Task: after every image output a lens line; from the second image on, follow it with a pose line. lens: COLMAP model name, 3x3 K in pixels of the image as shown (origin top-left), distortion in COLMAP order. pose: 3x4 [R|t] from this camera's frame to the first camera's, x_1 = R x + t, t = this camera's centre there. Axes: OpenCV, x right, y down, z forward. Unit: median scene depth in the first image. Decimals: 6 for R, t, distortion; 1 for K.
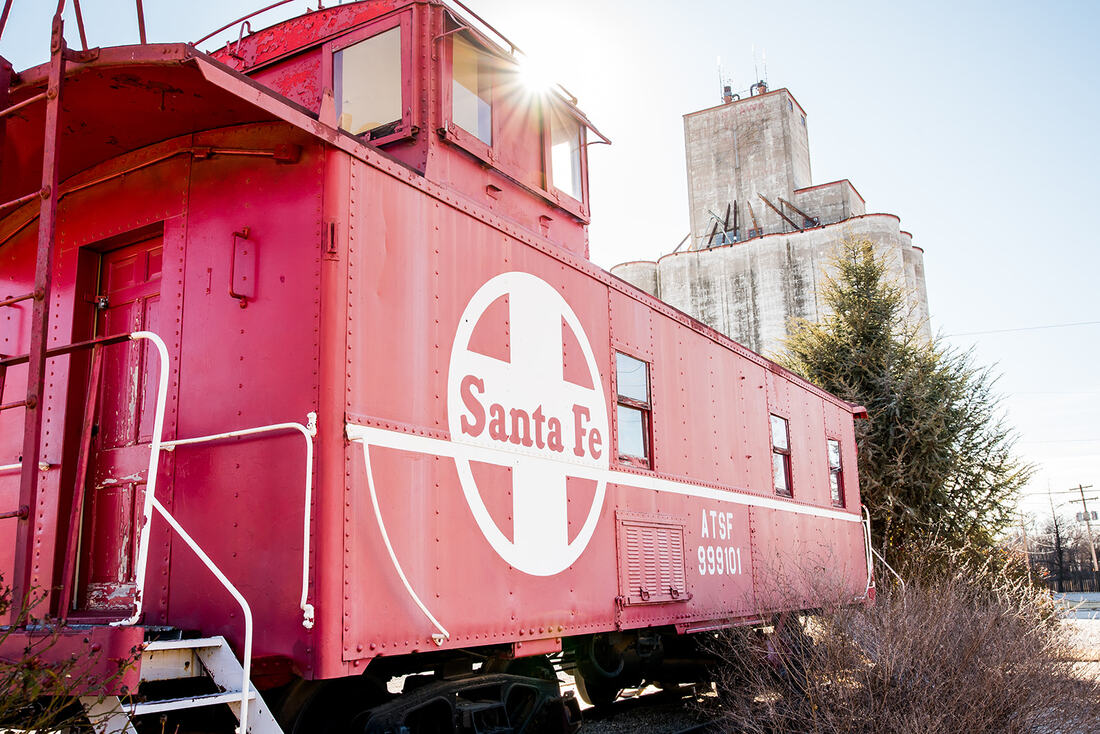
lens RADIAL K [[1002.5, 0, 550.0], [0, 1002.5, 367.0], [0, 0, 1]] dist [-0.053648, 0.285801]
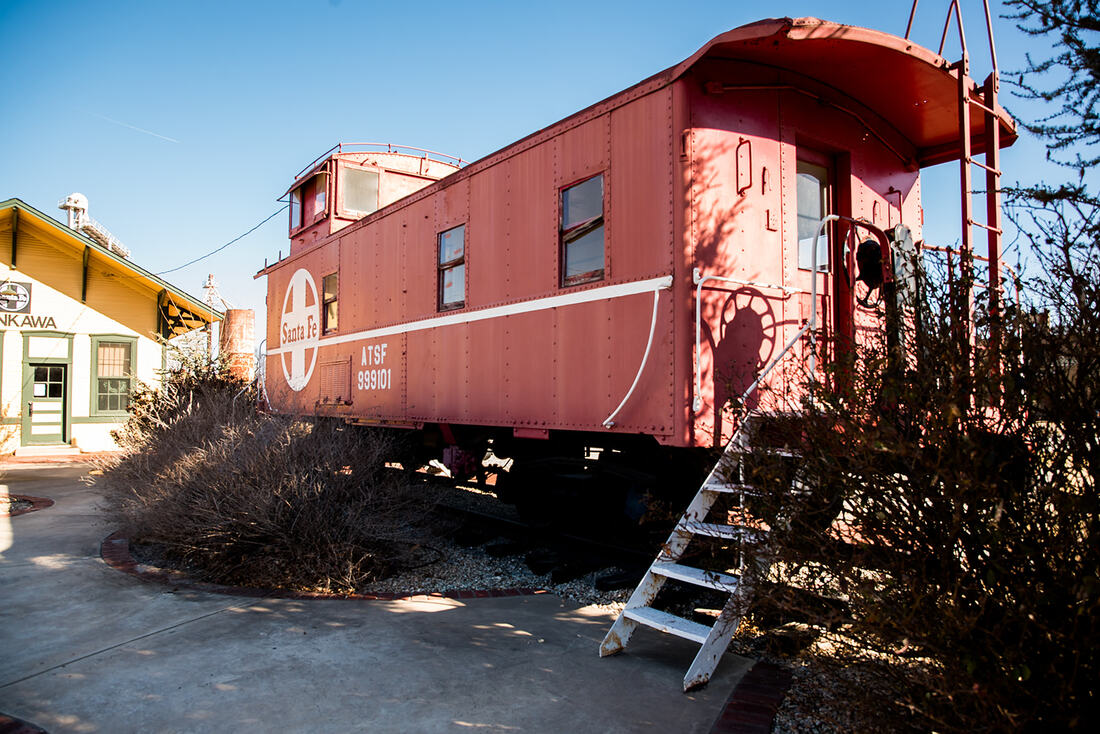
lens RADIAL K [[766.6, 0, 550.0], [0, 766.6, 367.0], [0, 0, 1]] dist [-0.104618, 0.098344]
pose [[-0.395685, 0.009143, -0.918341, 1.056460], [0.227353, 0.969800, -0.088304, 0.324660], [0.889800, -0.243728, -0.385814, 1.624119]]
